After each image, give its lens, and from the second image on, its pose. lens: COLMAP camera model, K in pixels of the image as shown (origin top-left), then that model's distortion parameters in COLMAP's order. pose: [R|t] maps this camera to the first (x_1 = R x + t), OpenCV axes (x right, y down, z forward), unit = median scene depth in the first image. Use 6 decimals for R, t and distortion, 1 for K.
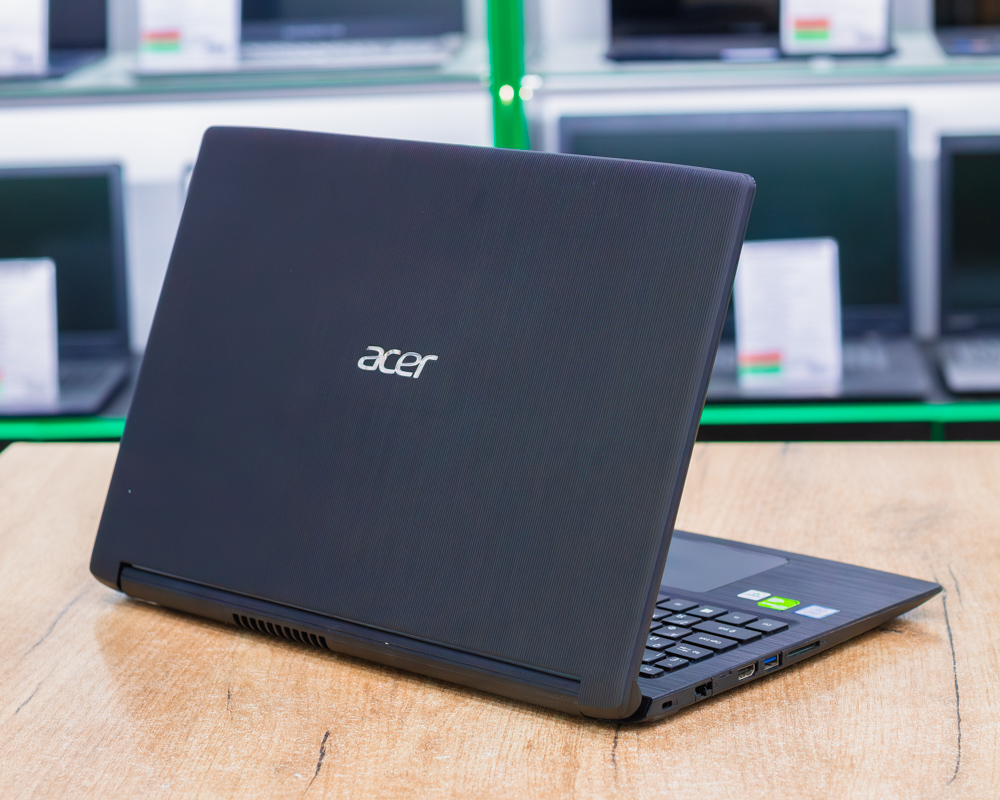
lens RADIAL K [[2902.4, 0, 500.0], [0, 2902.4, 400.0], [0, 0, 1]] dist [-0.127696, 0.534840]
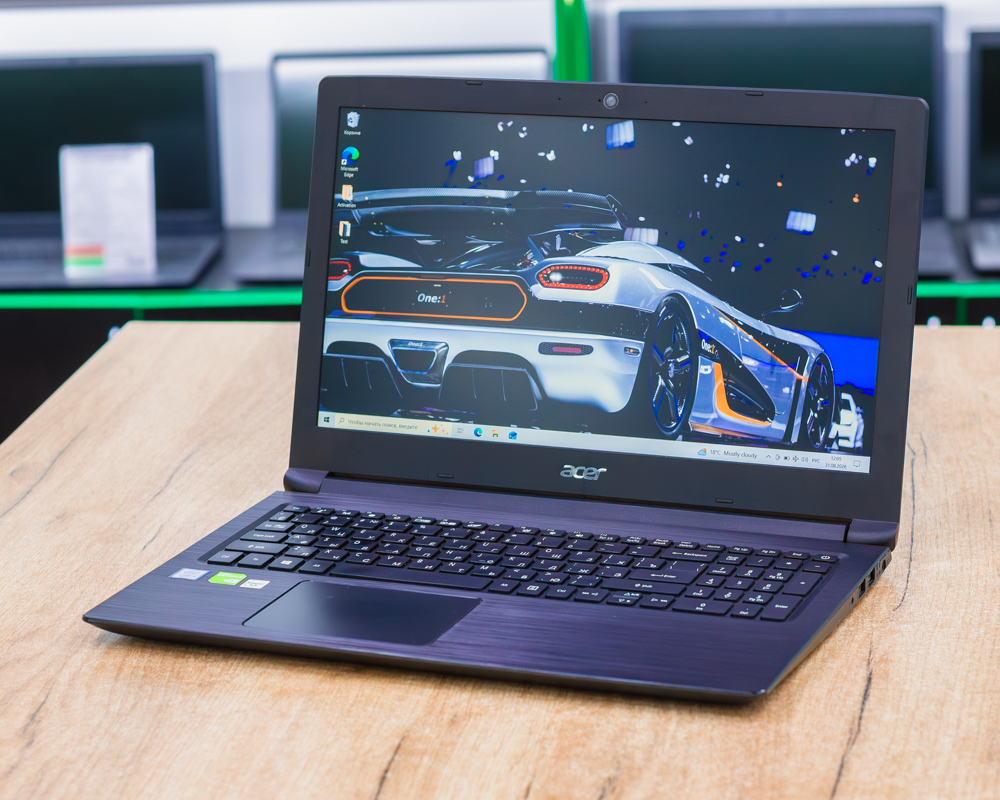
lens RADIAL K [[2902.4, 0, 500.0], [0, 2902.4, 400.0], [0, 0, 1]] dist [-0.127696, 0.534840]
pose [[0.999610, 0.005856, -0.027309, 0.014847], [-0.004510, 0.998783, 0.049116, -0.014150], [0.027564, -0.048974, 0.998420, -0.193301]]
